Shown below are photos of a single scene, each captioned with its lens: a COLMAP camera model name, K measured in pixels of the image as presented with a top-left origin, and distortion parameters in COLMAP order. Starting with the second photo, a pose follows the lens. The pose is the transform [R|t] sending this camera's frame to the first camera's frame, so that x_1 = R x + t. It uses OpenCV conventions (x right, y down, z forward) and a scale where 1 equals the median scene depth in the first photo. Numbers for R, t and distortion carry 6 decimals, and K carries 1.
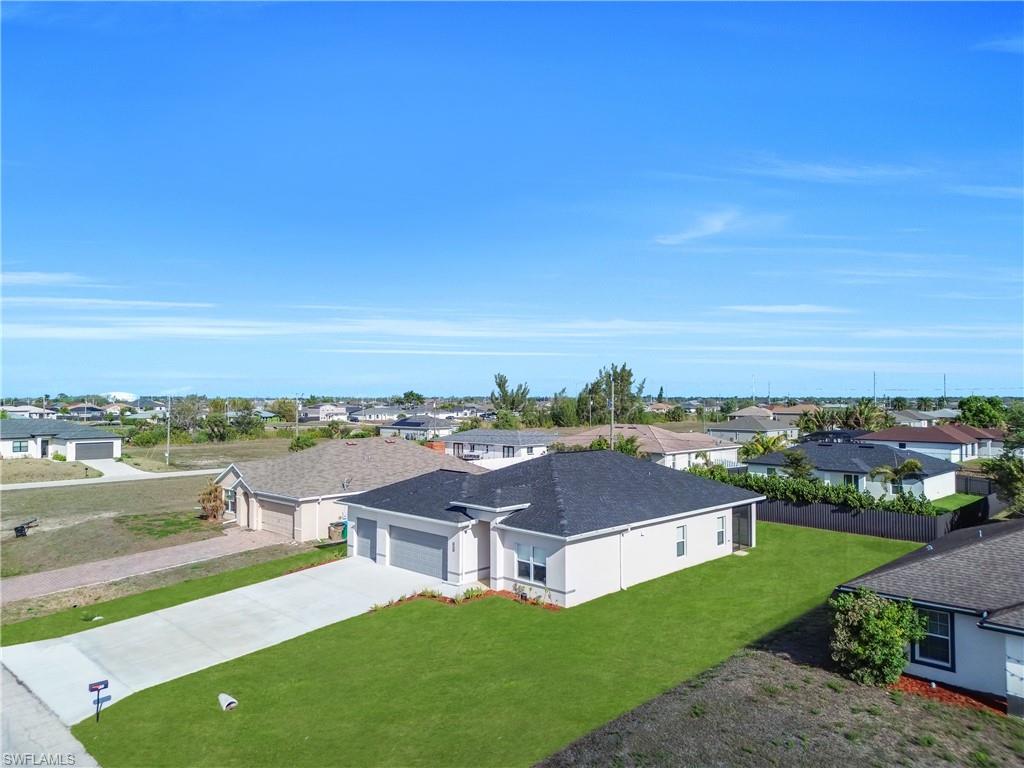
lens RADIAL K [[715.7, 0, 512.0], [0, 715.7, 384.0], [0, 0, 1]] dist [0.041066, -0.036662]
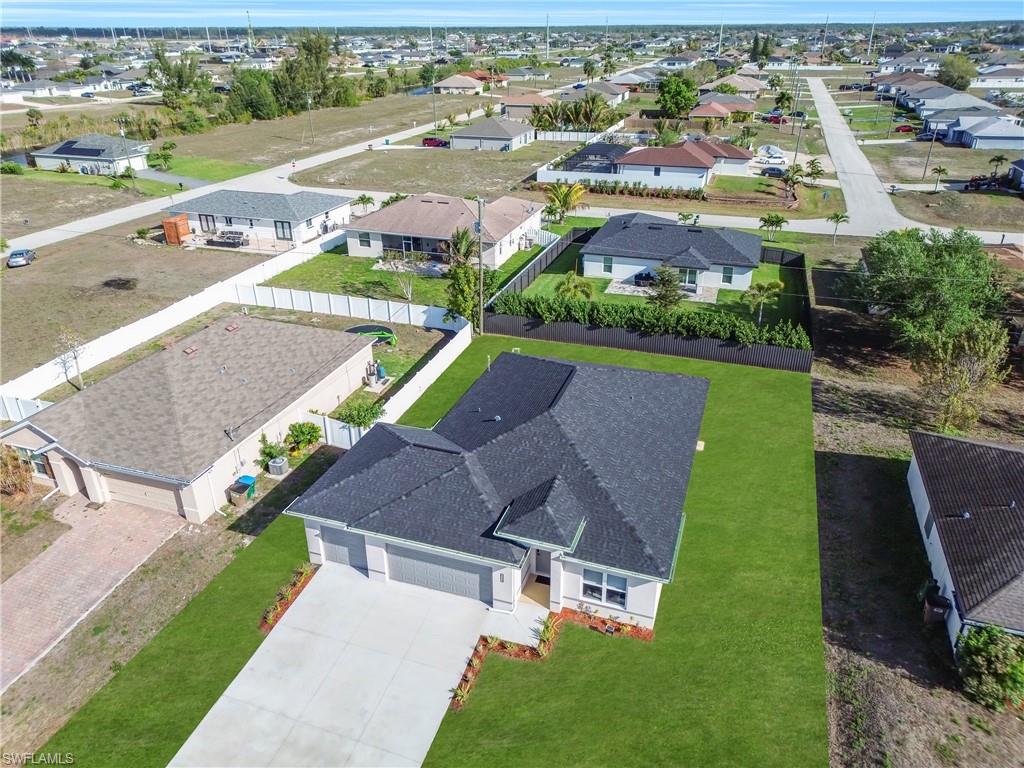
lens RADIAL K [[715.7, 0, 512.0], [0, 715.7, 384.0], [0, 0, 1]] dist [0.041066, -0.036662]
pose [[0.901049, -0.198066, 0.385849, -0.259433], [-0.002764, 0.886994, 0.461772, -0.273081], [-0.433708, -0.417146, 0.798678, 0.296411]]
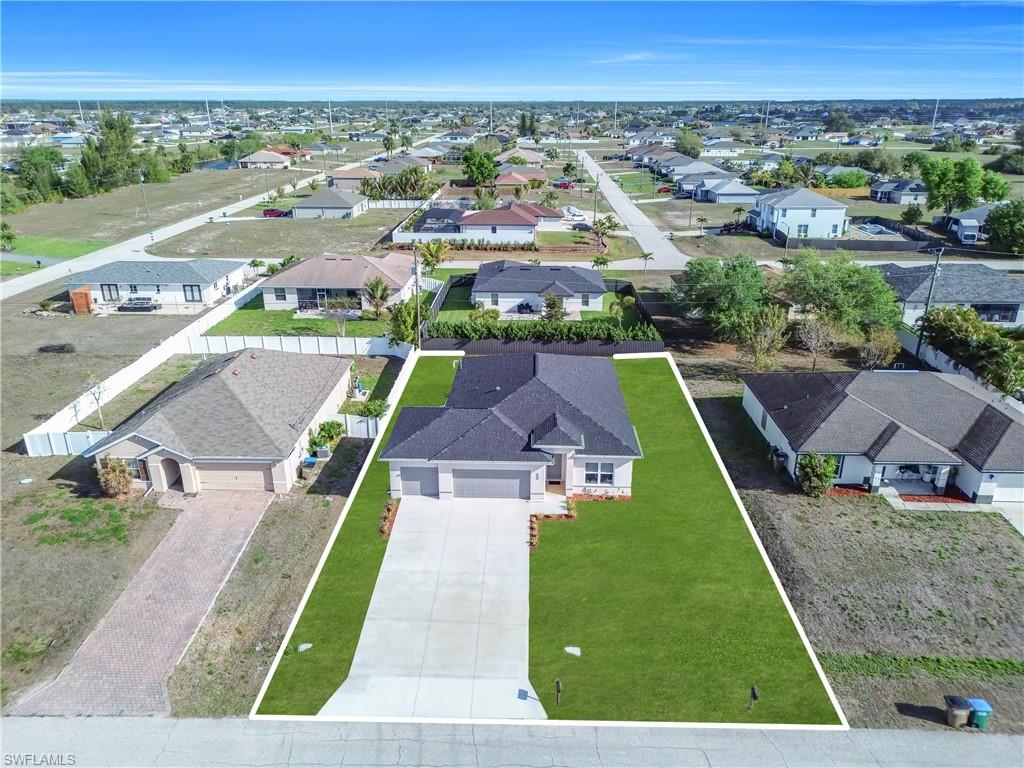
lens RADIAL K [[715.7, 0, 512.0], [0, 715.7, 384.0], [0, 0, 1]] dist [0.041066, -0.036662]
pose [[0.734697, -0.249437, 0.630874, -0.661837], [-0.013395, 0.924435, 0.381105, -0.317654], [-0.678263, -0.288447, 0.675838, 0.135782]]
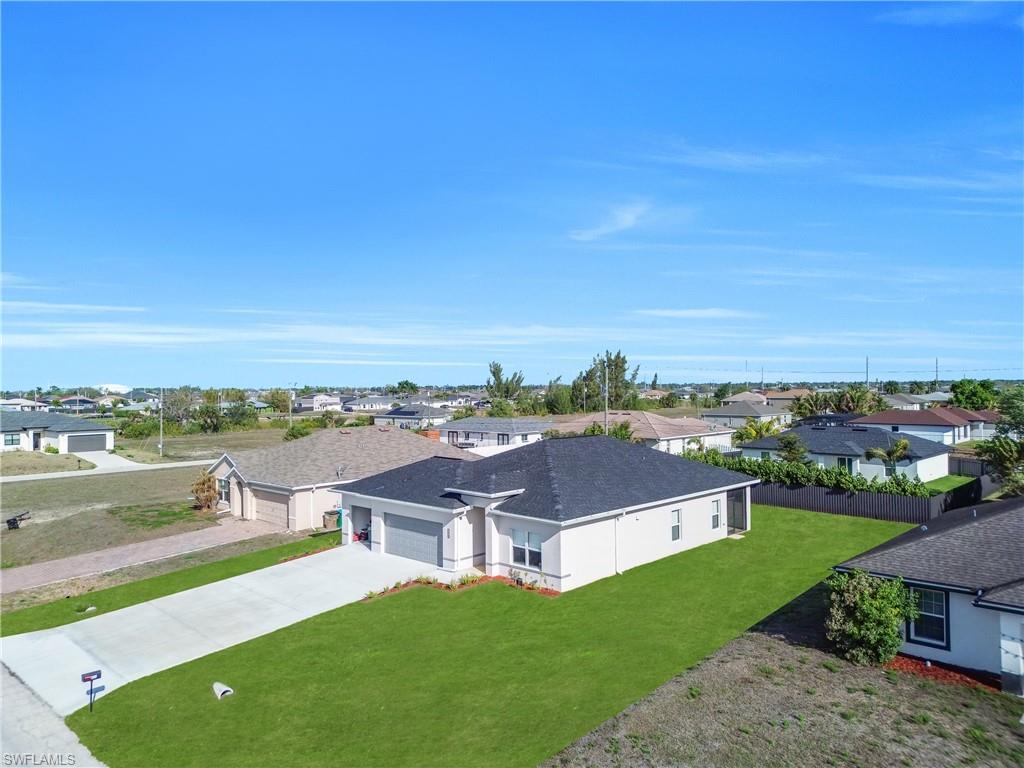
lens RADIAL K [[715.7, 0, 512.0], [0, 715.7, 384.0], [0, 0, 1]] dist [0.041066, -0.036662]
pose [[0.999912, -0.010559, 0.008012, 0.000732], [0.010426, 0.999810, 0.016472, 0.002917], [-0.008184, -0.016387, 0.999832, 0.004269]]
